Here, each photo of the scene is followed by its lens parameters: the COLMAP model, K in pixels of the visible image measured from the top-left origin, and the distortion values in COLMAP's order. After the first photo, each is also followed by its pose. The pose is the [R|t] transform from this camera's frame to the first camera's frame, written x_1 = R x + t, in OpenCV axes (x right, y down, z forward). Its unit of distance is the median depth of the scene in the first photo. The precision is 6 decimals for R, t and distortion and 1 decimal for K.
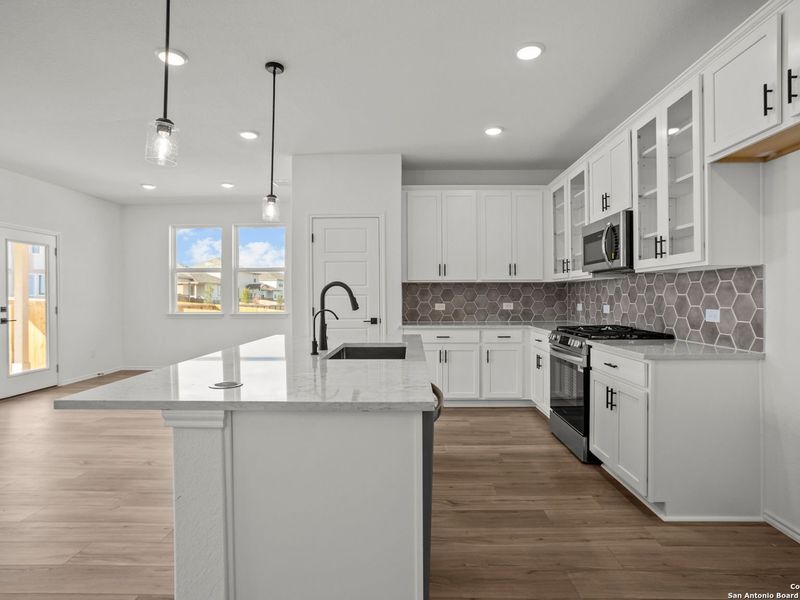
lens RADIAL K [[437.9, 0, 400.0], [0, 437.9, 300.0], [0, 0, 1]] dist [-0.006322, -0.000171]
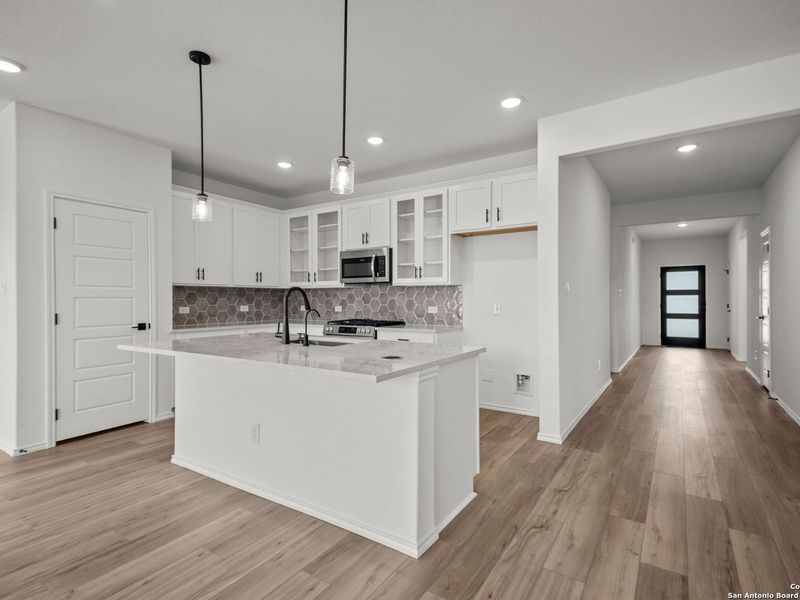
lens RADIAL K [[421.4, 0, 400.0], [0, 421.4, 300.0], [0, 0, 1]] dist [0.060294, 0.000663]
pose [[0.532066, 0.001784, 0.846701, -0.581513], [0.006625, 0.999958, -0.006270, 0.002244], [-0.846677, 0.008945, 0.532032, 0.087490]]
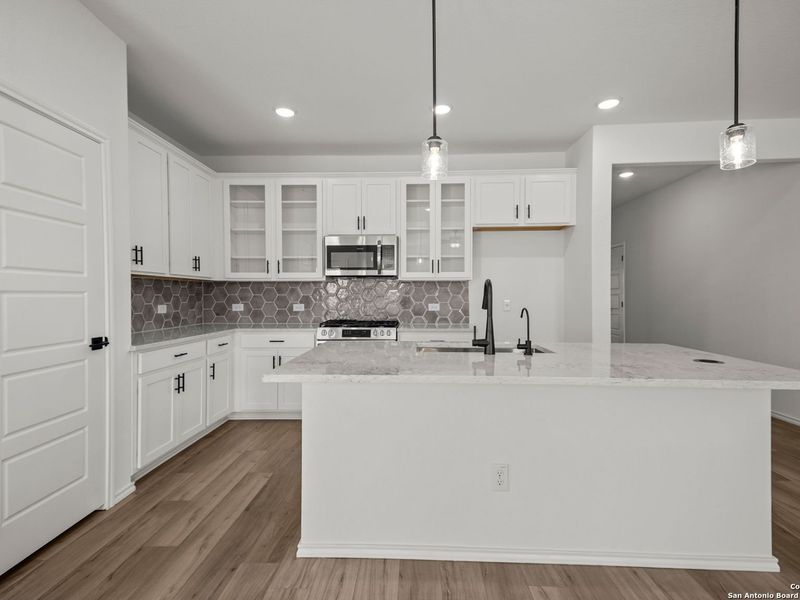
lens RADIAL K [[421.4, 0, 400.0], [0, 421.4, 300.0], [0, 0, 1]] dist [0.060294, 0.000663]
pose [[0.005668, -0.005402, 0.999969, -0.621767], [0.009596, 0.999940, 0.005347, -0.002451], [-0.999938, 0.009565, 0.005719, 0.711403]]
